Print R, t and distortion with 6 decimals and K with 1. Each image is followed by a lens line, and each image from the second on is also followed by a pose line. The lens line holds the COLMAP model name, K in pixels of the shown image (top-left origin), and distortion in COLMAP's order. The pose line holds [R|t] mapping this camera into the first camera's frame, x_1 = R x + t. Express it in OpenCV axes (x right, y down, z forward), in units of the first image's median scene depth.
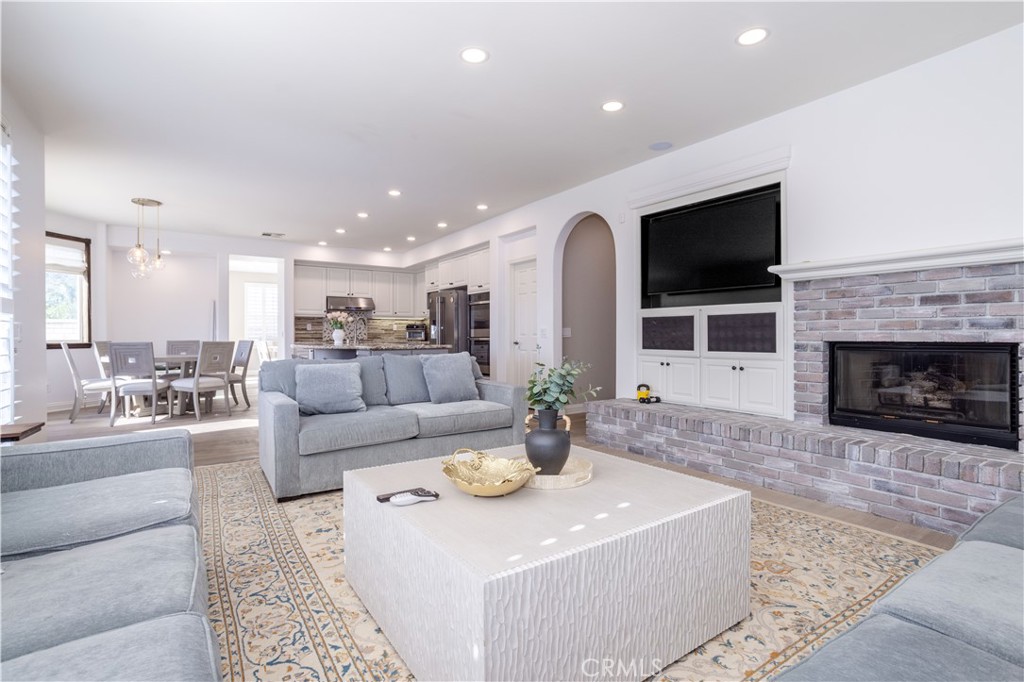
lens RADIAL K [[487.3, 0, 513.4], [0, 487.3, 336.9], [0, 0, 1]] dist [-0.060529, 0.035315]
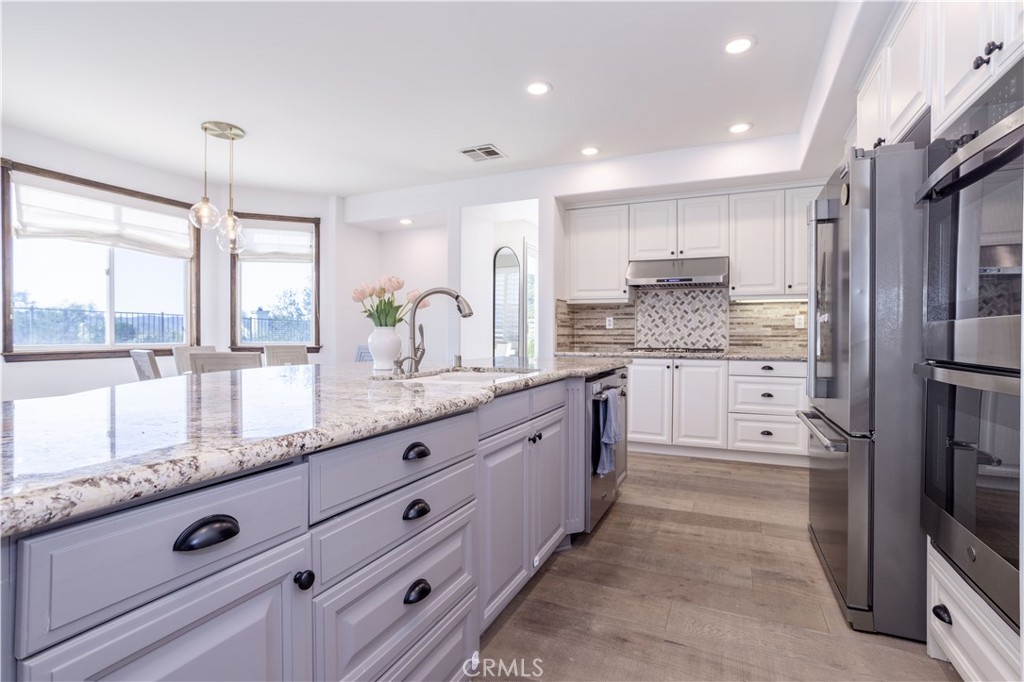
lens RADIAL K [[487.3, 0, 513.4], [0, 487.3, 336.9], [0, 0, 1]] dist [-0.060529, 0.035315]
pose [[0.514746, 0.008381, -0.857302, -0.014018], [-0.006247, 0.999962, 0.006025, -0.008031], [0.857320, 0.002254, 0.514779, 0.678697]]
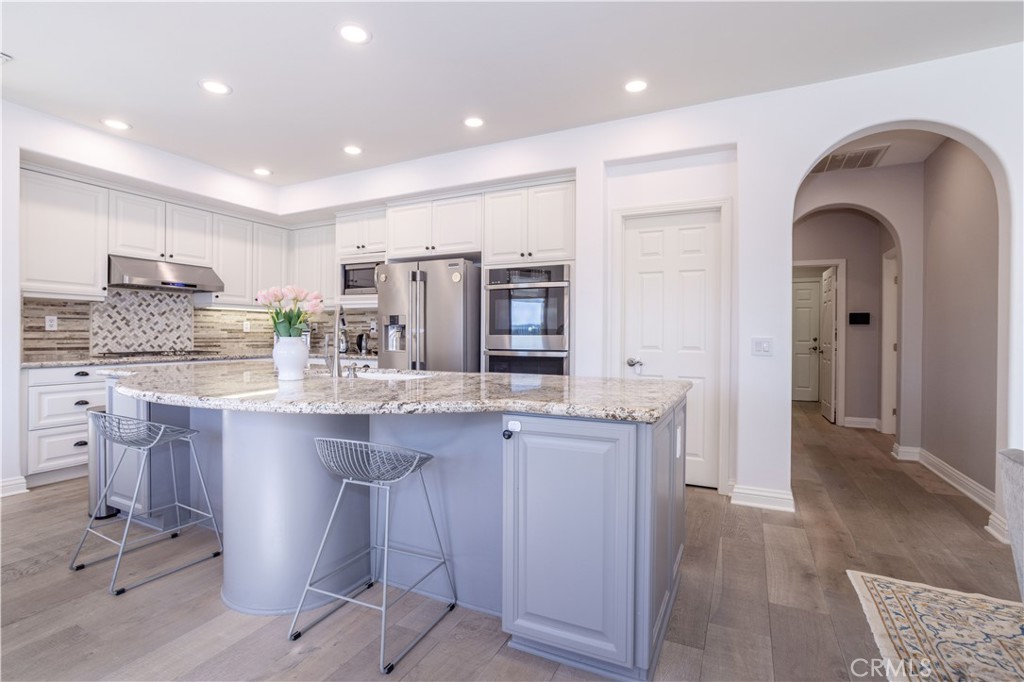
lens RADIAL K [[487.3, 0, 513.4], [0, 487.3, 336.9], [0, 0, 1]] dist [-0.060529, 0.035315]
pose [[0.872260, 0.005471, 0.489011, -0.294393], [-0.007385, 0.999971, 0.001985, -0.013239], [-0.488986, -0.005342, 0.872275, 0.469588]]
